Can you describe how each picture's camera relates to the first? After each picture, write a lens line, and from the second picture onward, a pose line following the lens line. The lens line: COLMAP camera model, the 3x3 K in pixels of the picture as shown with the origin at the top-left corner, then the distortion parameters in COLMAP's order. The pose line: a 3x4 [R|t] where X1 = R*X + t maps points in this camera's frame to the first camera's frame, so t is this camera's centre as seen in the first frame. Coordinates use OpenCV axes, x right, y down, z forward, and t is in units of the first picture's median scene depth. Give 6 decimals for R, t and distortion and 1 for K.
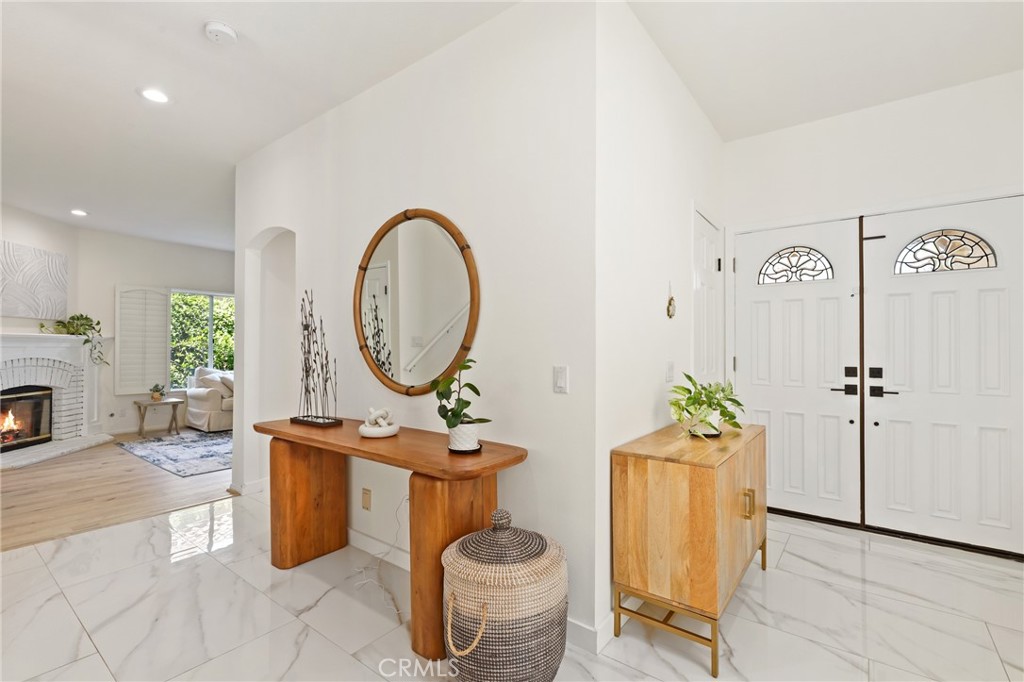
lens RADIAL K [[465.2, 0, 512.0], [0, 465.2, 343.5], [0, 0, 1]] dist [0.000757, -0.000196]
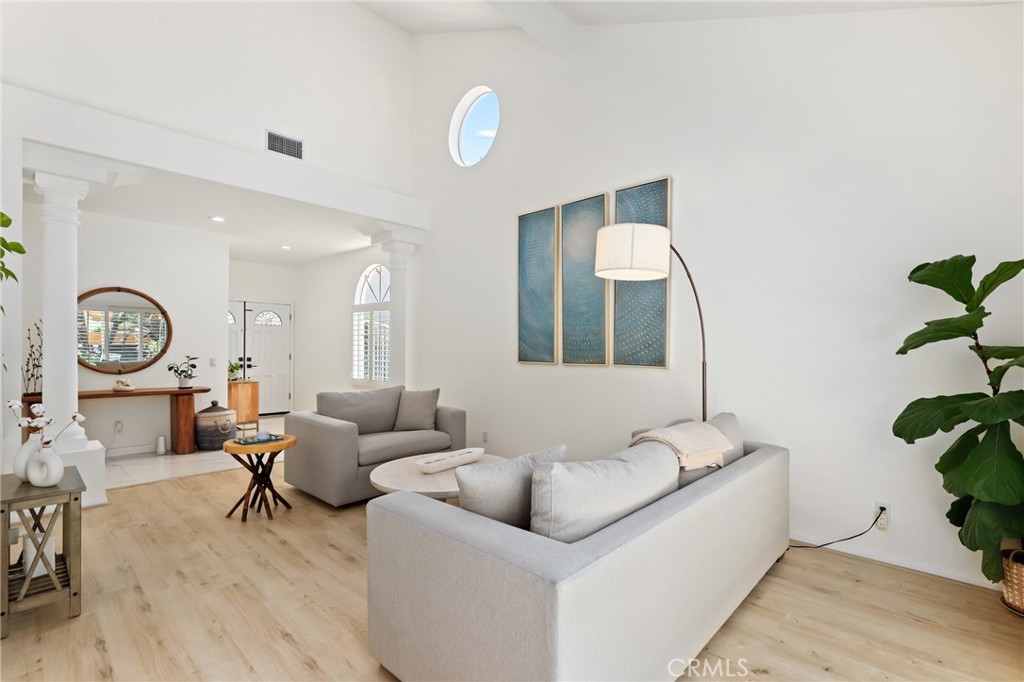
lens RADIAL K [[459.0, 0, 516.7], [0, 459.0, 346.8], [0, 0, 1]] dist [-0.000754, -0.000067]
pose [[0.098770, 0.003486, 0.995104, -1.061000], [-0.017419, 0.999847, -0.001773, -0.020959], [-0.994958, -0.017159, 0.098816, -0.507648]]
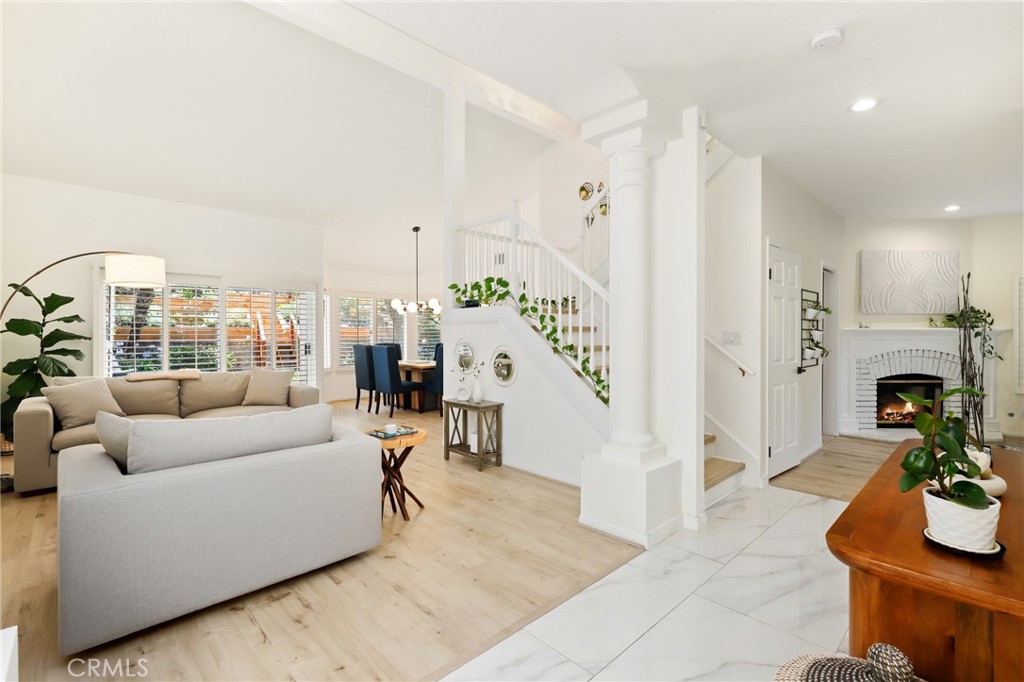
lens RADIAL K [[459.1, 0, 517.7], [0, 459.1, 337.8], [0, 0, 1]] dist [-0.000614, 0.000052]
pose [[-0.144933, 0.008175, -0.989408, 0.207635], [0.008065, 0.999942, 0.007081, -0.013345], [0.989409, -0.006953, -0.144991, 0.213142]]
